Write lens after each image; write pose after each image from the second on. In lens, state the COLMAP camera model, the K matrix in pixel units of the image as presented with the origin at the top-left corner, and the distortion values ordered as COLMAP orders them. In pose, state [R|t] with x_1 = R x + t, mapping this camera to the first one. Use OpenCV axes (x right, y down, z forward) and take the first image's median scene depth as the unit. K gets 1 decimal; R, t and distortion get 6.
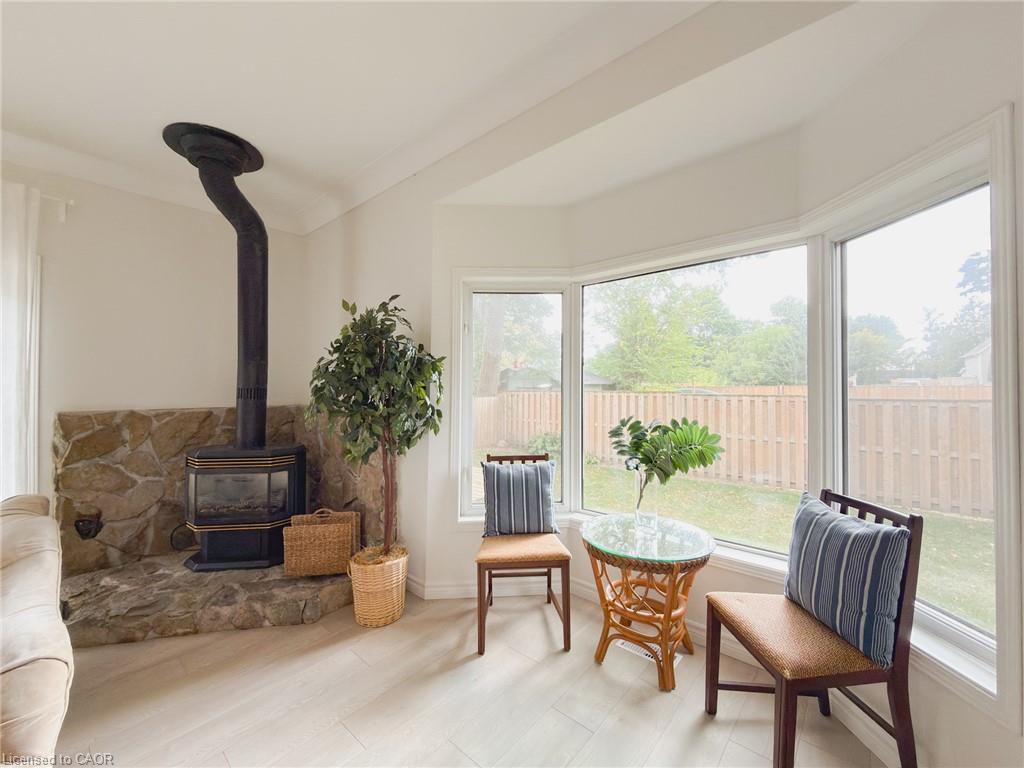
lens RADIAL K [[416.4, 0, 513.6], [0, 416.4, 383.4], [0, 0, 1]] dist [0.000800, 0.000036]
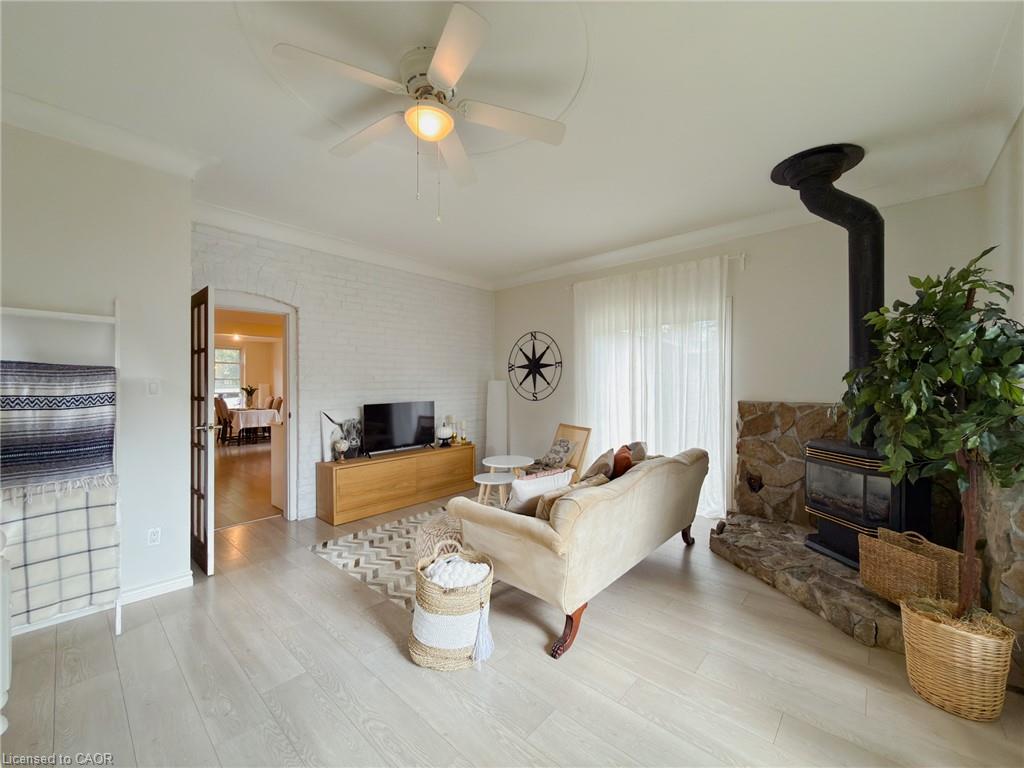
lens RADIAL K [[409.6, 0, 512.0], [0, 409.6, 384.0], [0, 0, 1]] dist [0.000869, 0.000120]
pose [[-0.021232, 0.004013, -0.999767, 0.394810], [0.008189, 0.999959, 0.003839, -0.001777], [0.999741, -0.008106, -0.021264, 0.239860]]
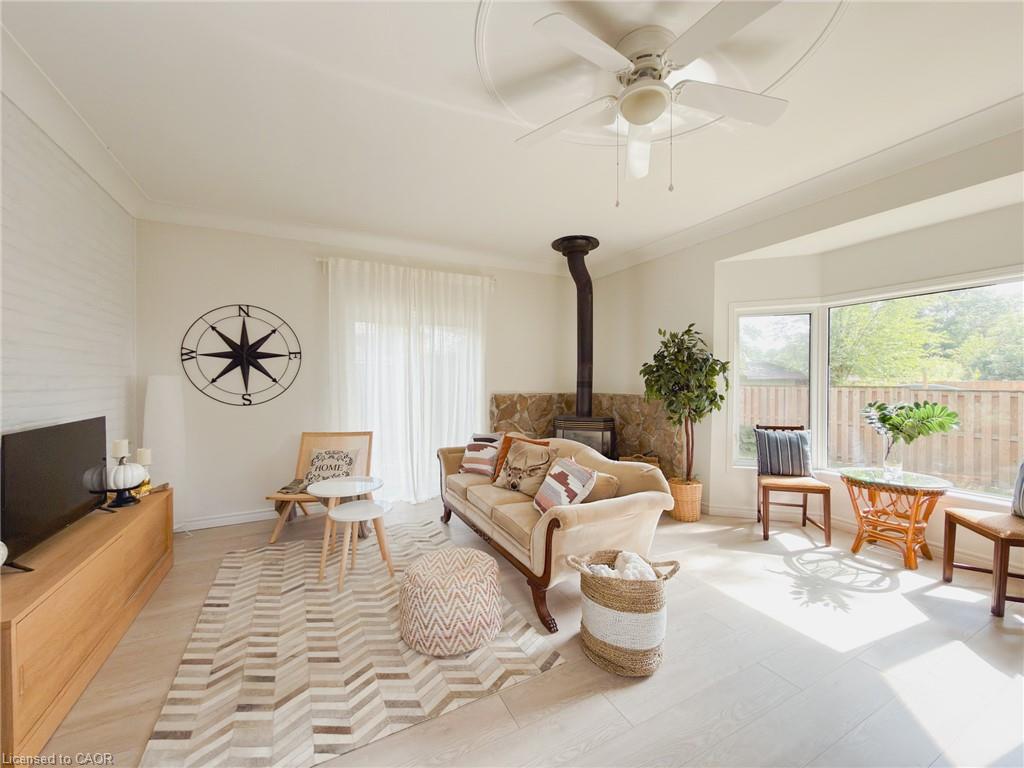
lens RADIAL K [[409.6, 0, 512.0], [0, 409.6, 384.0], [0, 0, 1]] dist [0.000869, 0.000120]
pose [[0.928829, 0.003525, -0.370491, -0.343046], [0.001801, 0.999900, 0.014026, -0.001485], [0.370503, -0.013695, 0.928730, -0.737722]]
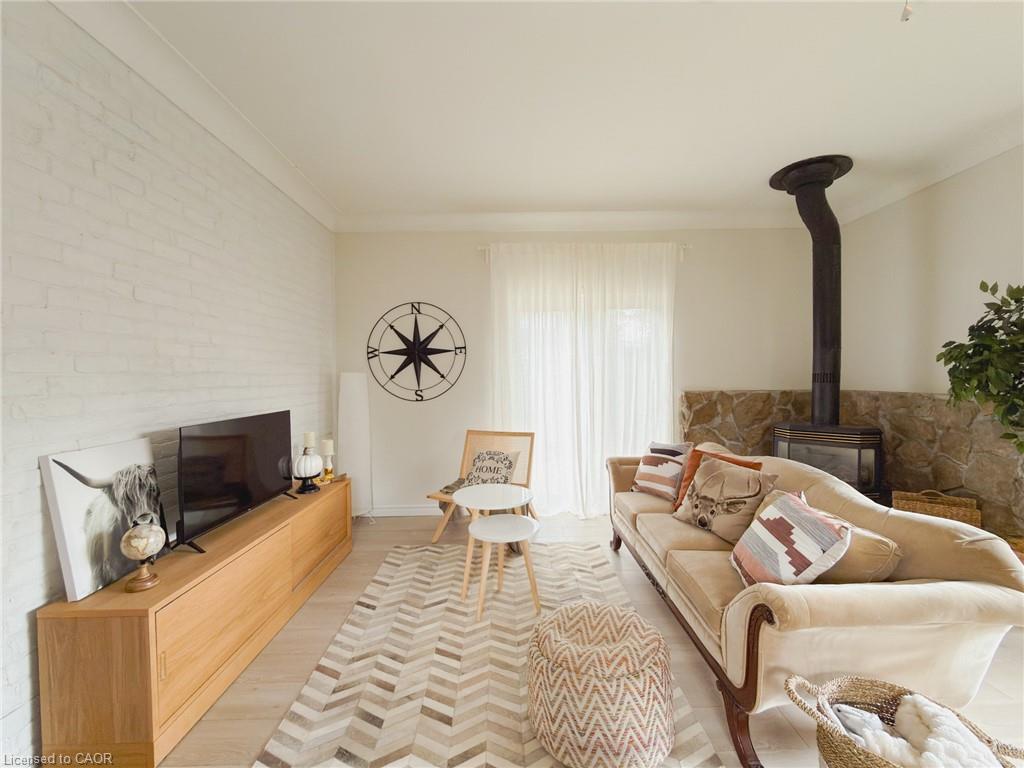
lens RADIAL K [[423.0, 0, 512.3], [0, 423.0, 382.9], [0, 0, 1]] dist [0.001110, 0.000284]
pose [[0.665477, 0.004911, -0.746402, -0.393476], [0.014421, 0.999707, 0.019435, 0.002974], [0.746279, -0.023698, 0.665212, -0.488772]]
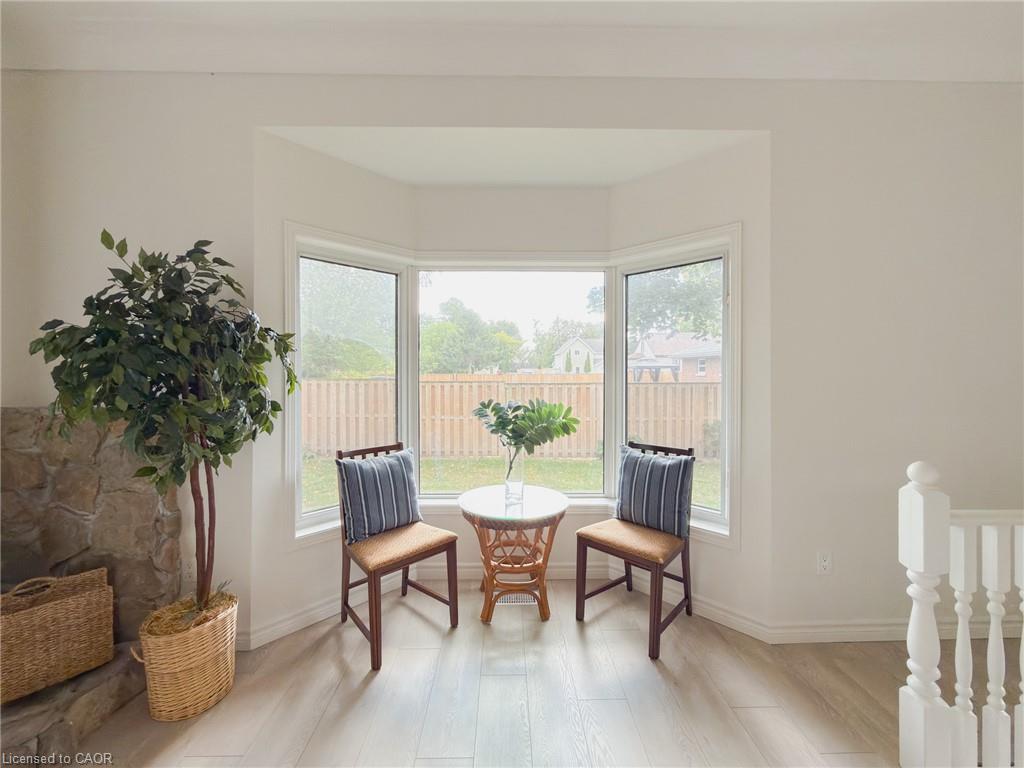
lens RADIAL K [[416.4, 0, 513.6], [0, 416.4, 383.4], [0, 0, 1]] dist [0.000800, 0.000036]
pose [[0.739292, -0.013598, 0.673248, -0.373401], [-0.005889, 0.999627, 0.026658, 0.006554], [-0.673359, -0.023673, 0.738936, 0.125451]]
